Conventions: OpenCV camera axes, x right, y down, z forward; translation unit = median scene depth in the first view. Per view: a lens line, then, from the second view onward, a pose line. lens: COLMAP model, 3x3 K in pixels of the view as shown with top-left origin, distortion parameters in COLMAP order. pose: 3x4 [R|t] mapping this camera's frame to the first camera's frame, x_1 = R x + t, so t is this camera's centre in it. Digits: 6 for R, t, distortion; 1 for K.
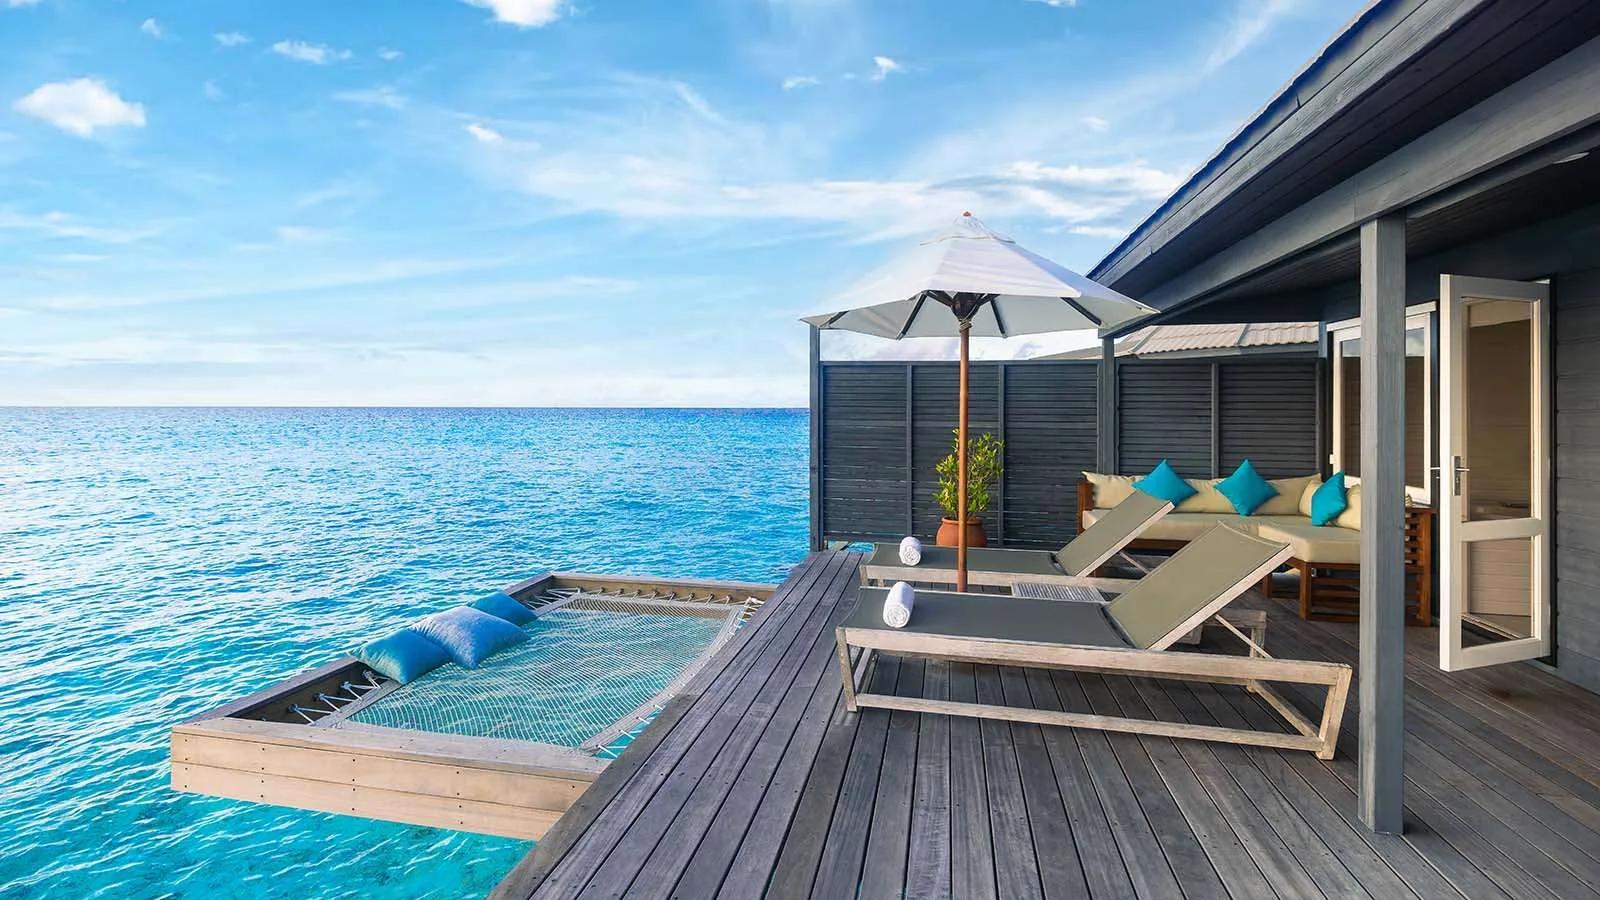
lens RADIAL K [[708.4, 0, 800.0], [0, 708.4, 450.0], [0, 0, 1]] dist [0.000754, 0.000034]
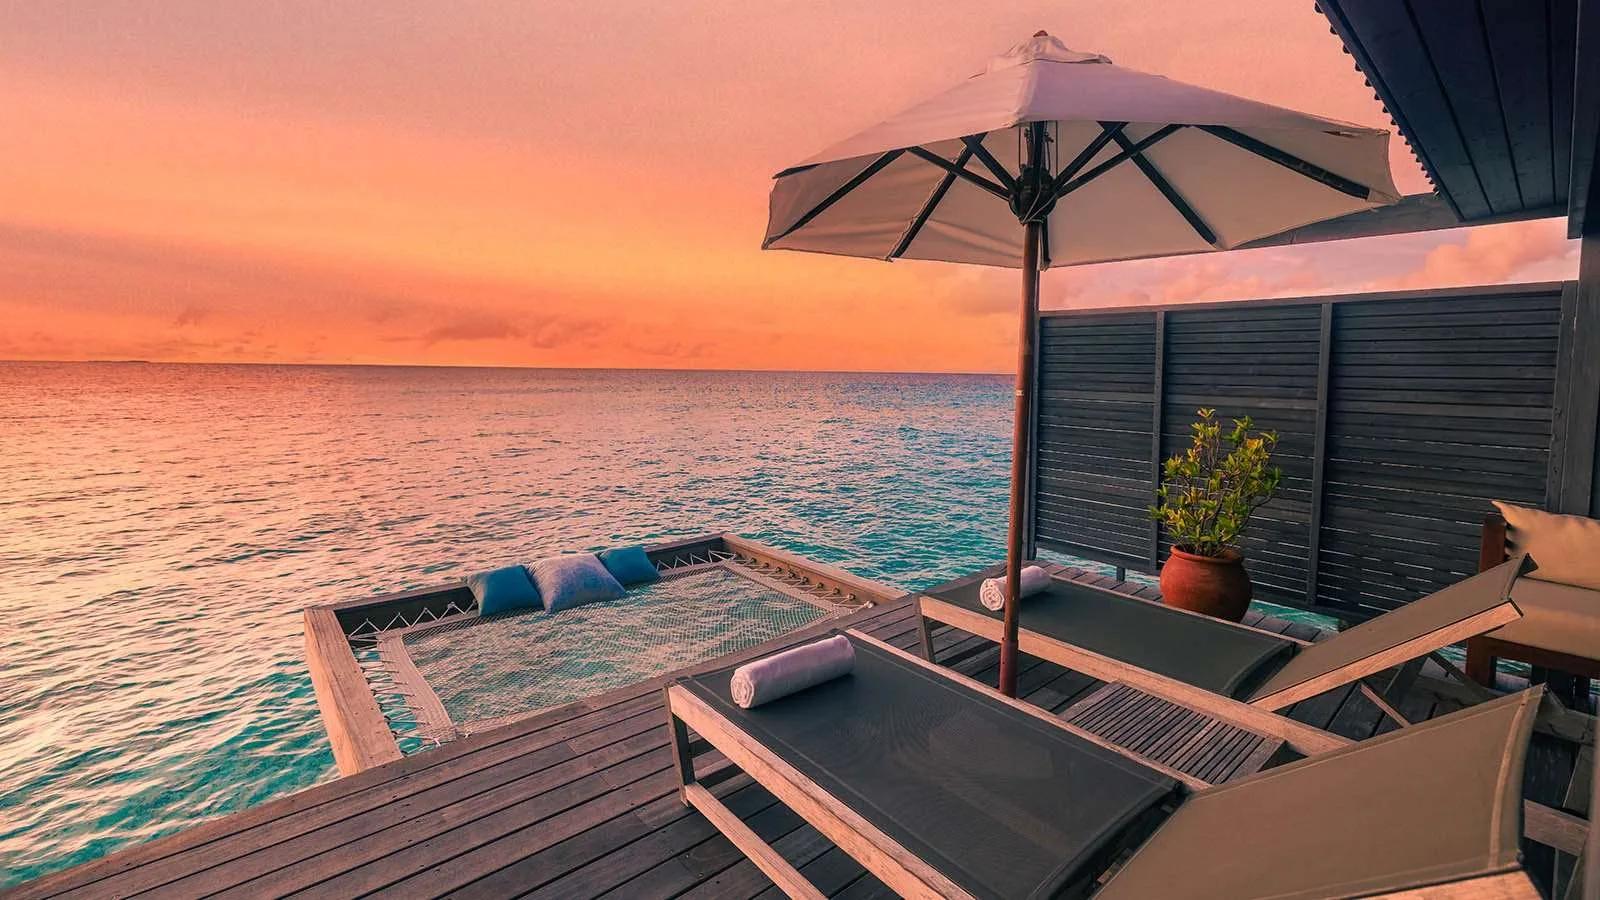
lens RADIAL K [[669.9, 0, 800.0], [0, 669.9, 450.0], [0, 0, 1]] dist [-0.000815, -0.000048]
pose [[0.789413, 0.079174, -0.608736, 0.285750], [-0.046114, 0.996494, 0.069806, -0.017329], [0.612128, -0.027035, 0.790296, 0.288947]]
